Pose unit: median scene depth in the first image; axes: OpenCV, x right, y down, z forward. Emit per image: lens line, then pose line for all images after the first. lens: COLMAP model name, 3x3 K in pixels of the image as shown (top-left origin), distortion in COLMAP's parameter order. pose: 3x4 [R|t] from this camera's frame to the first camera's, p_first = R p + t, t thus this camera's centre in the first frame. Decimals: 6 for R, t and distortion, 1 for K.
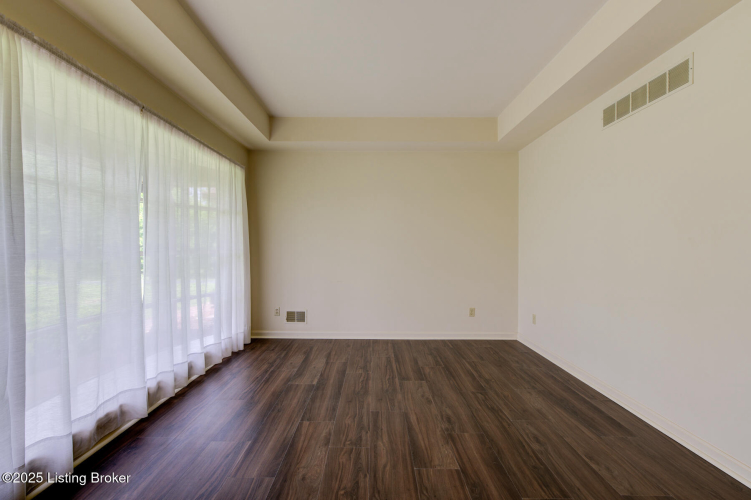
lens RADIAL K [[337.0, 0, 375.5], [0, 337.0, 250.0], [0, 0, 1]] dist [-0.002082, 0.000174]
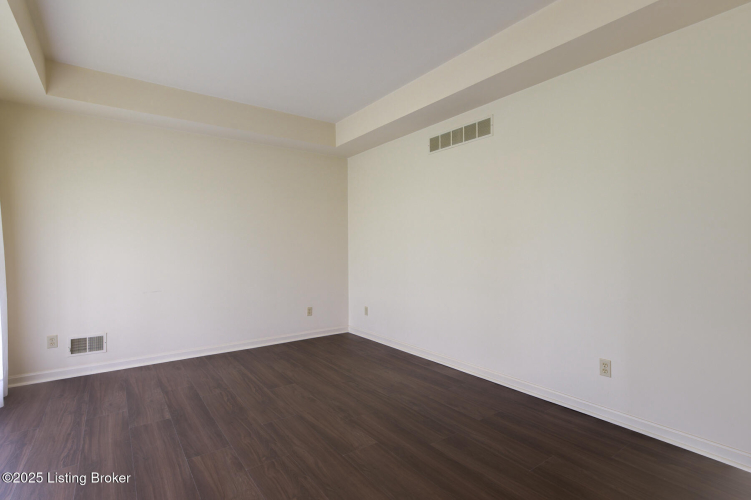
lens RADIAL K [[362.7, 0, 375.5], [0, 362.7, 250.0], [0, 0, 1]] dist [0.003771, 0.000672]
pose [[0.808563, -0.010805, 0.588310, -0.311365], [0.011735, 0.999929, 0.002238, 0.001229], [-0.588293, 0.005094, 0.808632, 0.009000]]
